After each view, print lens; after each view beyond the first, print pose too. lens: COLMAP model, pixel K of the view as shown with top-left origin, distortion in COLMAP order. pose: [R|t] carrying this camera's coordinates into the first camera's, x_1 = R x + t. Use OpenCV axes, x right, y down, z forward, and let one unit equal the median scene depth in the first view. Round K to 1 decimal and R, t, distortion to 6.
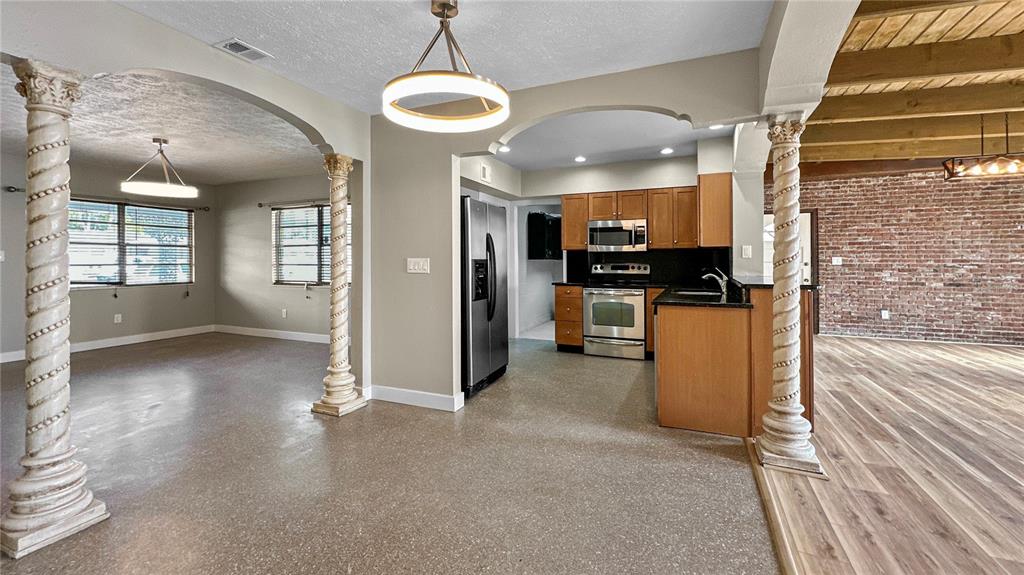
lens RADIAL K [[424.5, 0, 504.4], [0, 424.5, 257.2], [0, 0, 1]] dist [-0.004903, 0.000064]
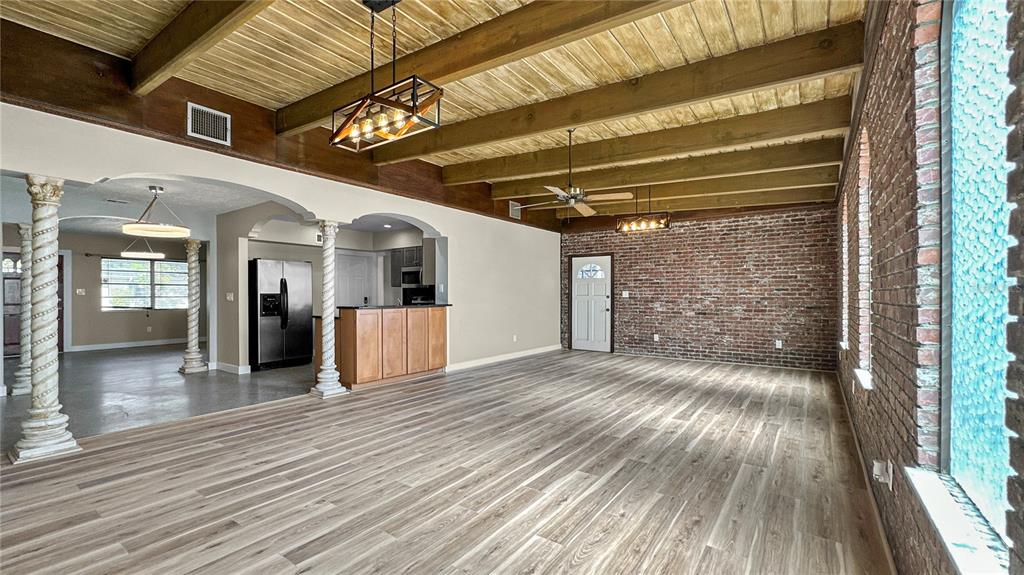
lens RADIAL K [[424.5, 0, 511.2], [0, 424.5, 294.2], [0, 0, 1]] dist [-0.004903, 0.000064]
pose [[0.978335, -0.001327, -0.207025, 0.860192], [0.002795, 0.999973, 0.006800, -0.001017], [0.207010, -0.007231, 0.978312, -0.347086]]
